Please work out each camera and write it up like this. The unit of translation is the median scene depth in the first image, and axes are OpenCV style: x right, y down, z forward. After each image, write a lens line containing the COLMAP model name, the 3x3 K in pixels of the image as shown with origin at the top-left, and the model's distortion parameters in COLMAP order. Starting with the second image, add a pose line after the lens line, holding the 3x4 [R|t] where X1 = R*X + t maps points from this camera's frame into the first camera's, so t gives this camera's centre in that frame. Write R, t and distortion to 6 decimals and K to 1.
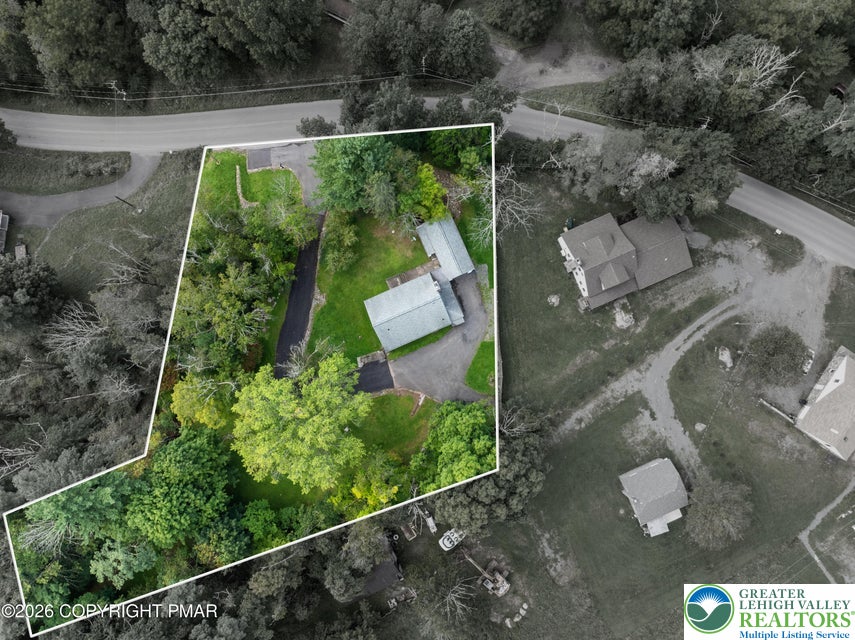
lens RADIAL K [[599.1, 0, 429.9], [0, 599.1, 317.8], [0, 0, 1]] dist [-0.036811, 0.003767]
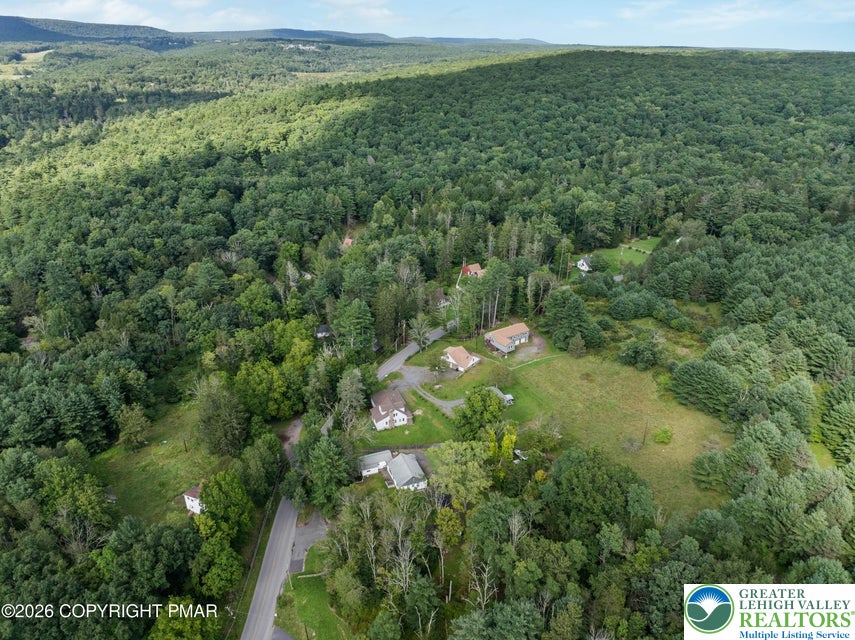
lens RADIAL K [[599.1, 0, 429.9], [0, 599.1, 317.8], [0, 0, 1]] dist [-0.036811, 0.003767]
pose [[0.046430, -0.408726, 0.911475, -1.530785], [0.998768, 0.034983, -0.035190, 0.108881], [-0.017503, 0.911986, 0.409847, -0.210855]]
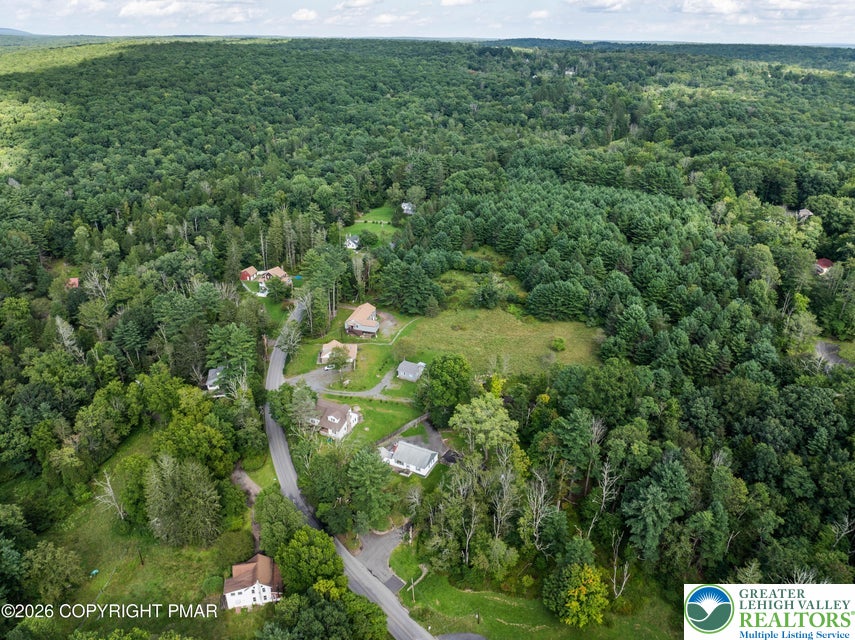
lens RADIAL K [[599.1, 0, 429.9], [0, 599.1, 317.8], [0, 0, 1]] dist [-0.036811, 0.003767]
pose [[-0.629151, -0.329127, 0.704162, -1.266827], [0.777175, -0.251236, 0.576957, -0.963863], [-0.012981, 0.910250, 0.413855, -0.202754]]
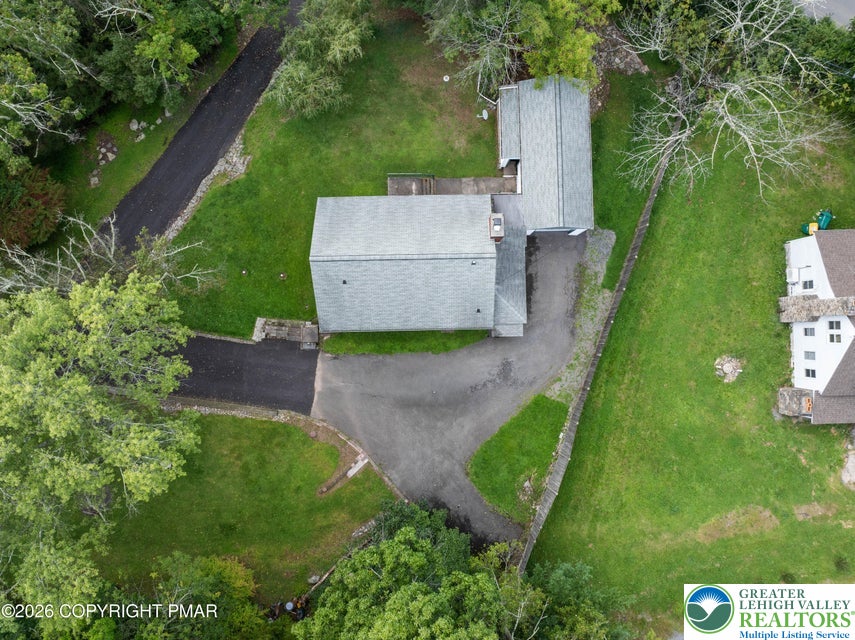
lens RADIAL K [[599.1, 0, 429.9], [0, 599.1, 317.8], [0, 0, 1]] dist [-0.036811, 0.003767]
pose [[0.924002, 0.382370, 0.003765, -0.008310], [-0.382370, 0.924009, -0.000560, 0.019877], [-0.003693, -0.000922, 0.999993, 0.578286]]
